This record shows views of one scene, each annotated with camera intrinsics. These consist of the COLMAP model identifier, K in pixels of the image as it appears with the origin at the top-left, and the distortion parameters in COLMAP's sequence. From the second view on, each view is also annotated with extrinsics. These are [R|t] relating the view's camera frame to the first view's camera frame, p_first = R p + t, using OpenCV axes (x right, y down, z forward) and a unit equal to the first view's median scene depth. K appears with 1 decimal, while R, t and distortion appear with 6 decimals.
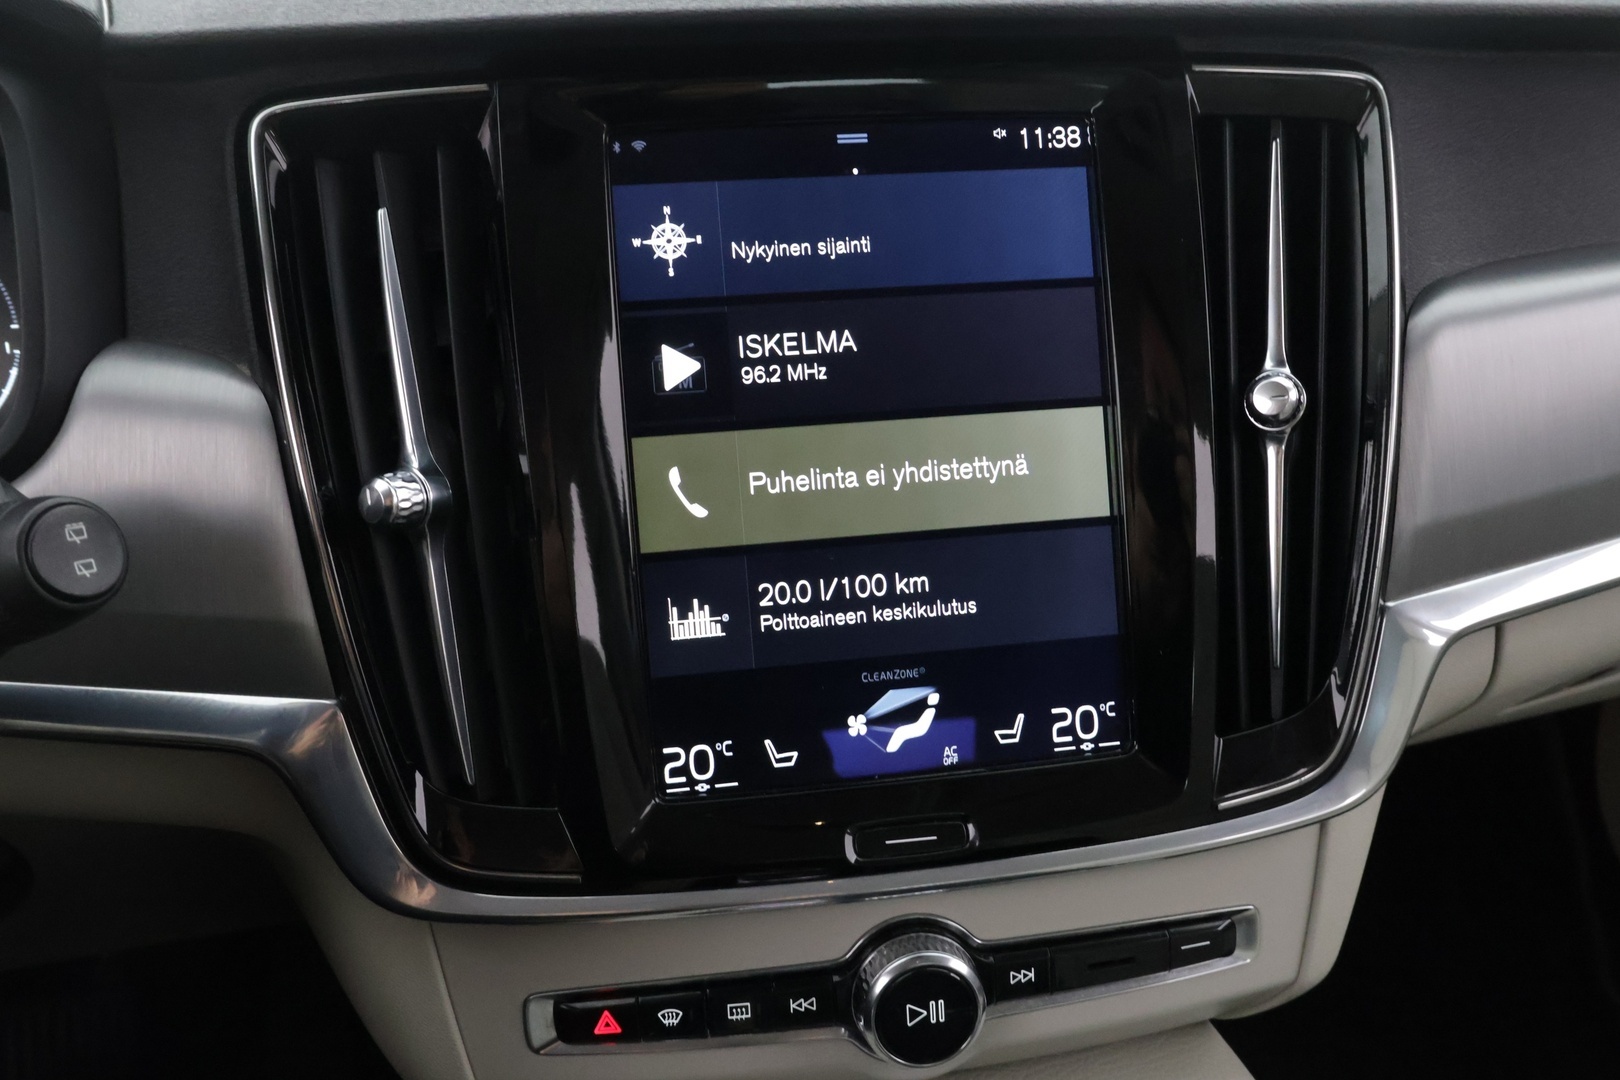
lens RADIAL K [[1353.7, 0, 819.4], [0, 1353.7, 551.3], [0, 0, 1]] dist [-0.029458, 0.014140]
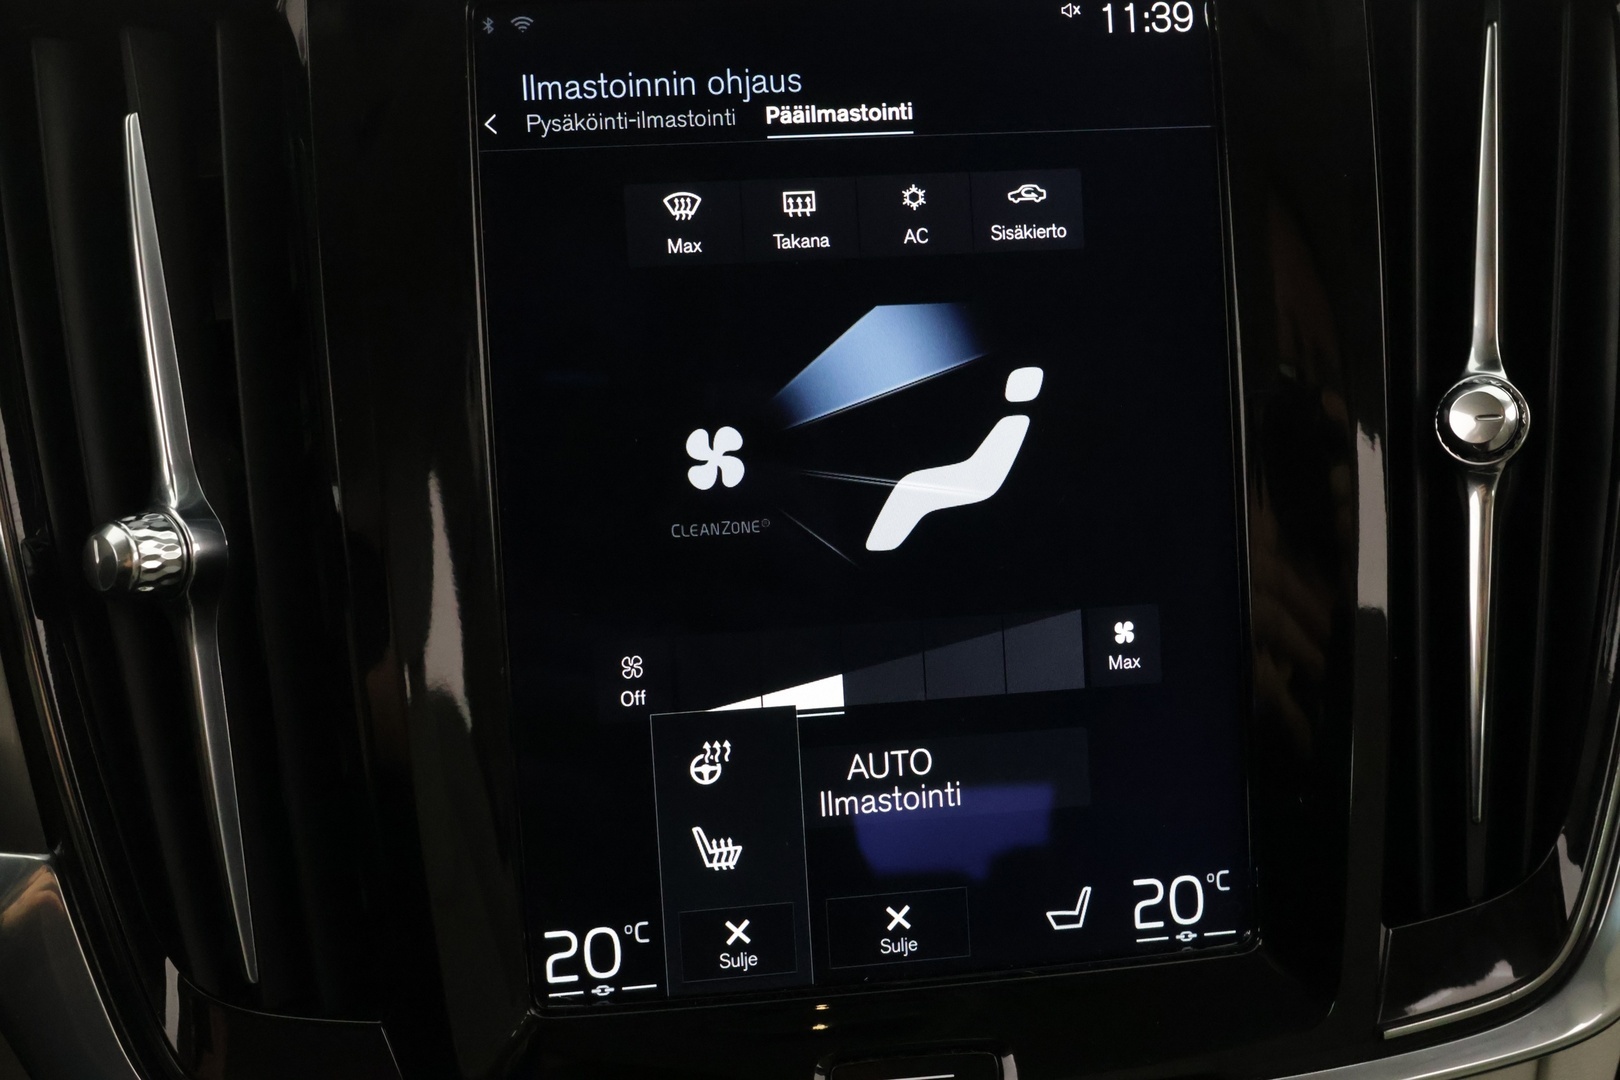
lens RADIAL K [[1782.0, 0, 817.2], [0, 1782.0, 565.1], [0, 0, 1]] dist [-0.013215, 0.000000]
pose [[0.999553, 0.018223, -0.023719, 0.035139], [-0.018127, 0.999827, 0.004255, -0.039628], [0.023792, -0.003824, 0.999710, 0.124956]]
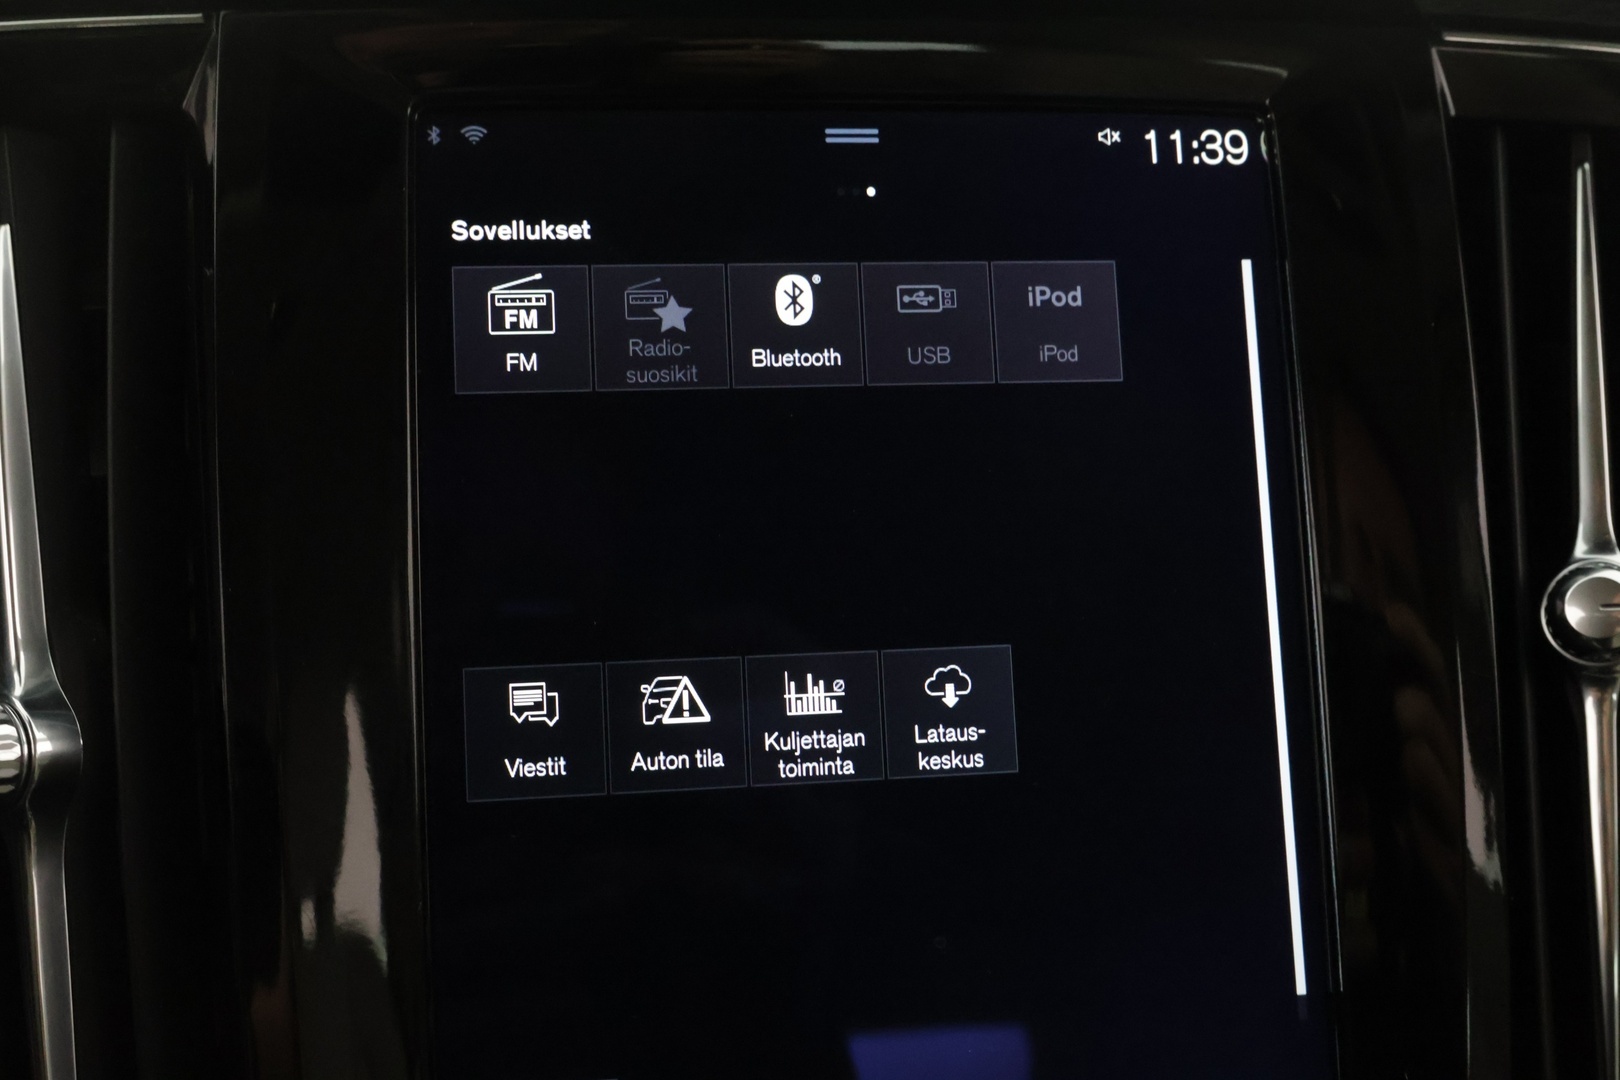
lens RADIAL K [[1721.8, 0, 780.4], [0, 1721.8, 553.9], [0, 0, 1]] dist [-0.016884, 0.000000]
pose [[0.999628, 0.027232, -0.001701, 0.000171], [-0.027206, 0.990019, -0.138285, -0.029541], [-0.002081, 0.138279, 0.990391, 0.301064]]
